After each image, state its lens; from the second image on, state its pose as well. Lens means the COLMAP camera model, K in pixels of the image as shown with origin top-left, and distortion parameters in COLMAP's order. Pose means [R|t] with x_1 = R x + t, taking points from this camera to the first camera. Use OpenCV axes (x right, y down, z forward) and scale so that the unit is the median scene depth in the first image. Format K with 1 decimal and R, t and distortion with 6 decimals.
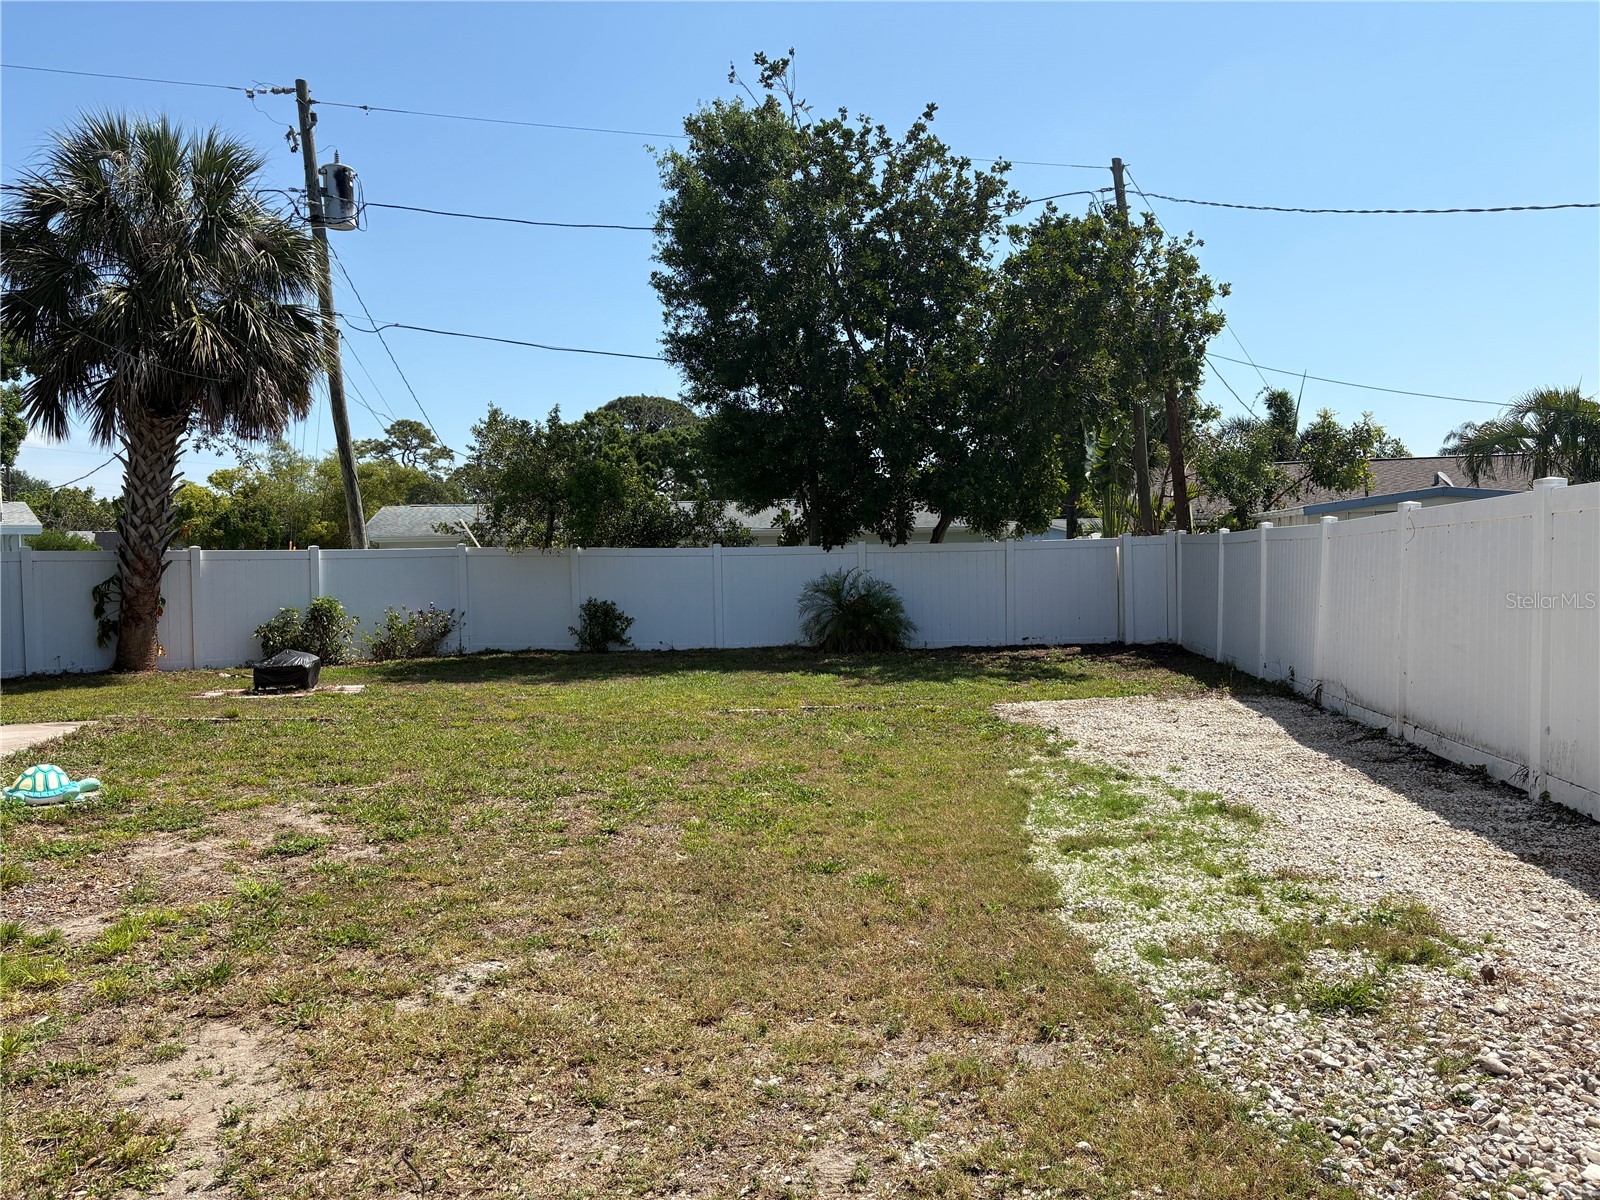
lens RADIAL K [[1206.6, 0, 805.1], [0, 1206.6, 603.6], [0, 0, 1]] dist [0.037711, -0.042376]
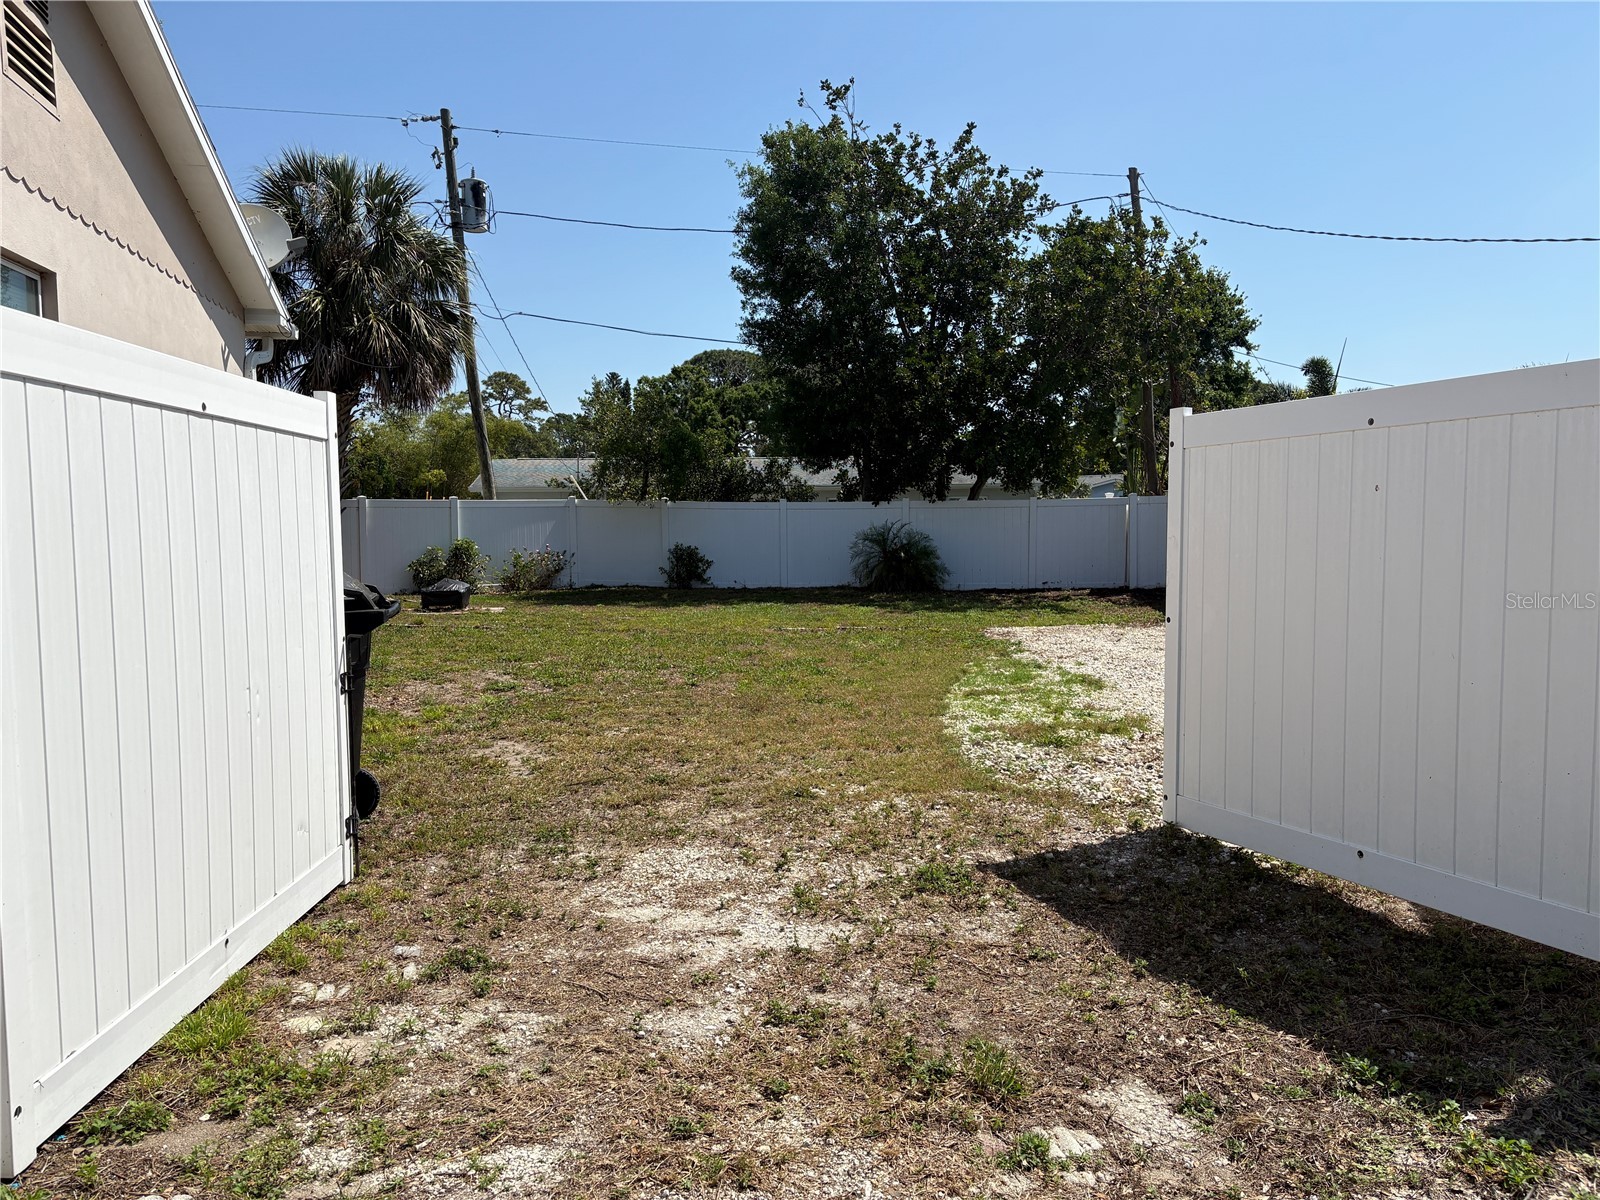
lens RADIAL K [[1206.6, 0, 803.4], [0, 1206.6, 601.0], [0, 0, 1]] dist [0.037711, -0.042376]
pose [[0.997469, 0.017335, -0.068952, 0.030799], [-0.014634, 0.999113, 0.039483, 0.003885], [0.069575, -0.038374, 0.996838, -0.189214]]
